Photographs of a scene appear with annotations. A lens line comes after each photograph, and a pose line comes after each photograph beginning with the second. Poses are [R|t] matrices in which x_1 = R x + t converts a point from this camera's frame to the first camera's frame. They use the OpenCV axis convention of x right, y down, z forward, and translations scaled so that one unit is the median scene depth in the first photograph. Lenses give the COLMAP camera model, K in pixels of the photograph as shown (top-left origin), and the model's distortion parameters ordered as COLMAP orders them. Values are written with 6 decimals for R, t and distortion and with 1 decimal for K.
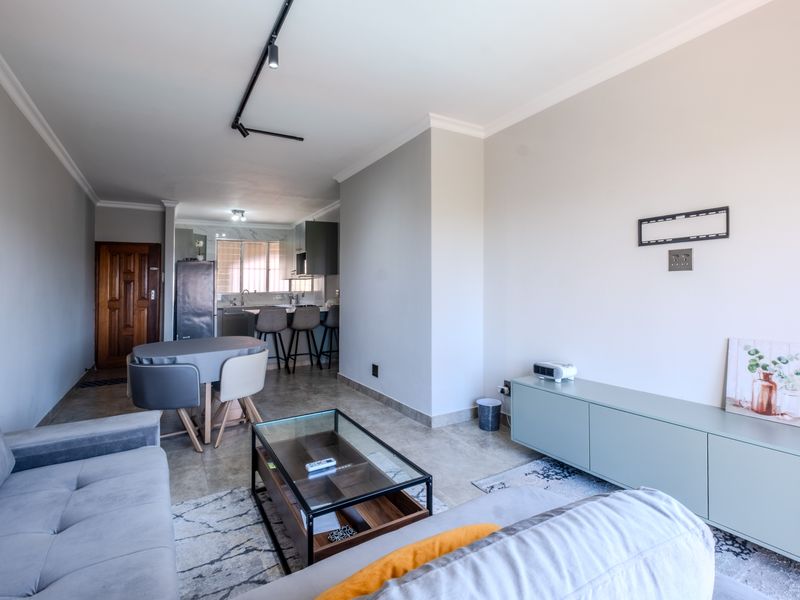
lens RADIAL K [[396.2, 0, 382.1], [0, 396.2, 281.7], [0, 0, 1]] dist [0.001861, 0.000102]
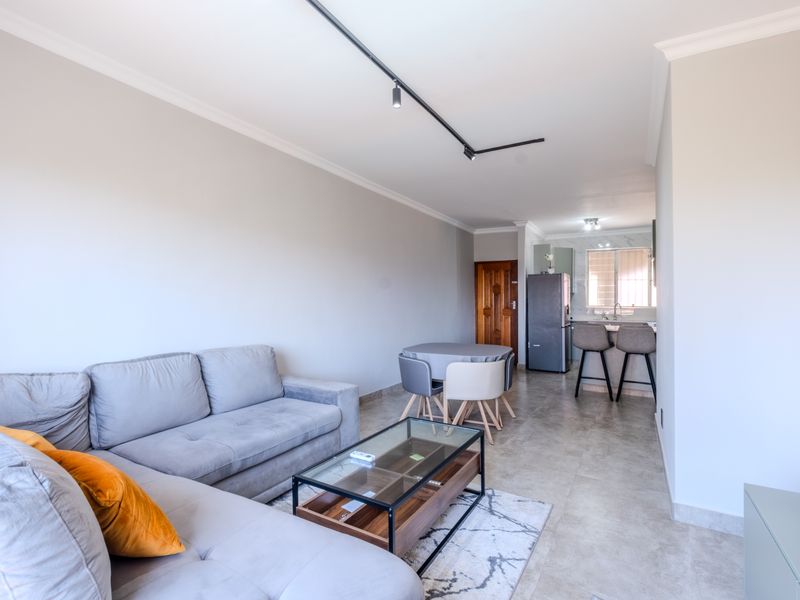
lens RADIAL K [[389.0, 0, 394.5], [0, 389.0, 300.6], [0, 0, 1]] dist [-0.001220, -0.000834]
pose [[0.495061, 0.023122, -0.868551, 0.236247], [-0.006322, 0.999715, 0.023011, -0.003735], [0.868835, -0.005900, 0.495066, 0.145201]]
